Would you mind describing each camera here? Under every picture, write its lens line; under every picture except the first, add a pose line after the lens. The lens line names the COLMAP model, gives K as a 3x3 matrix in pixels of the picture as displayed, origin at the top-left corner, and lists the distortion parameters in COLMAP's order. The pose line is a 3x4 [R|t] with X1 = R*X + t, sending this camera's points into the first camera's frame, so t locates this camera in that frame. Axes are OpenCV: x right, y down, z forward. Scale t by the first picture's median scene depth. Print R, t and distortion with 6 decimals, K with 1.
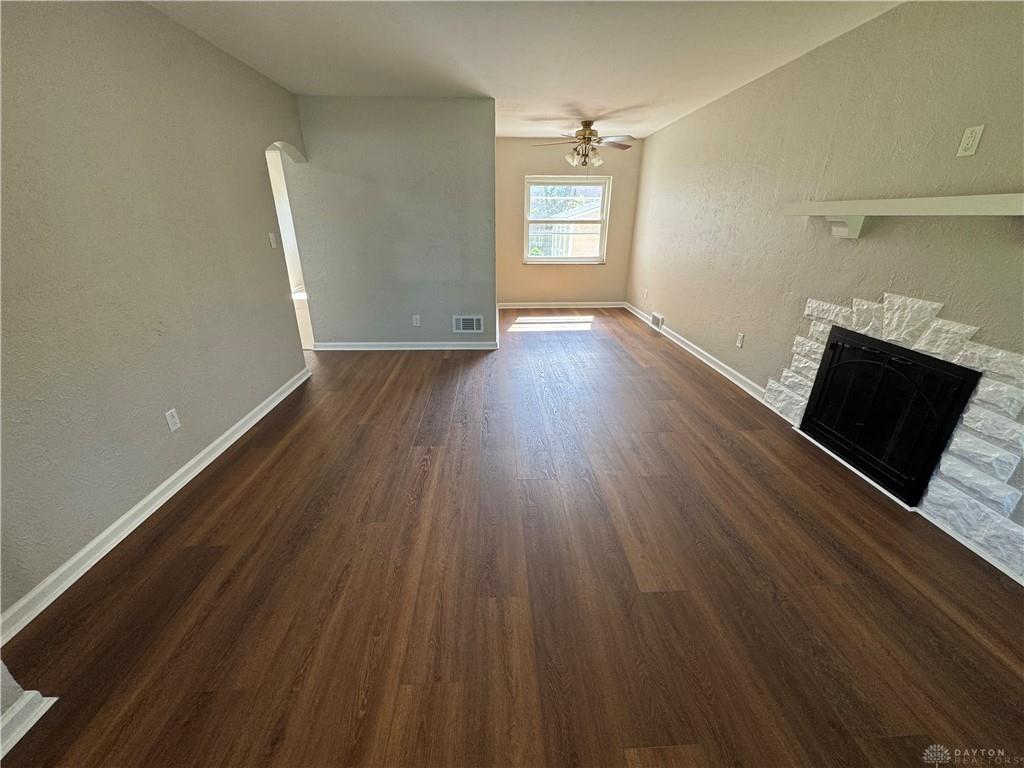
lens RADIAL K [[408.2, 0, 512.0], [0, 408.2, 384.0], [0, 0, 1]] dist [-0.005764, 0.000302]
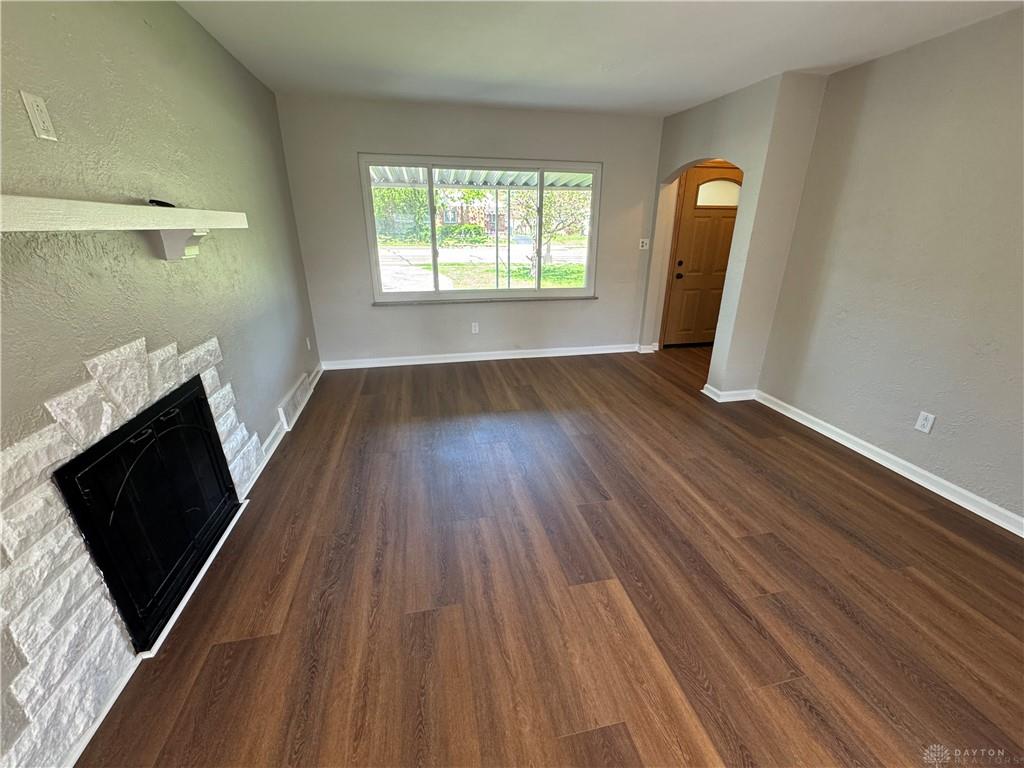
lens RADIAL K [[408.2, 0, 512.0], [0, 408.2, 384.0], [0, 0, 1]] dist [-0.005764, 0.000302]
pose [[-0.985972, 0.052792, -0.158344, 0.417919], [-0.070635, 0.727562, 0.682396, -0.652015], [0.151230, 0.684007, -0.713627, 1.555560]]
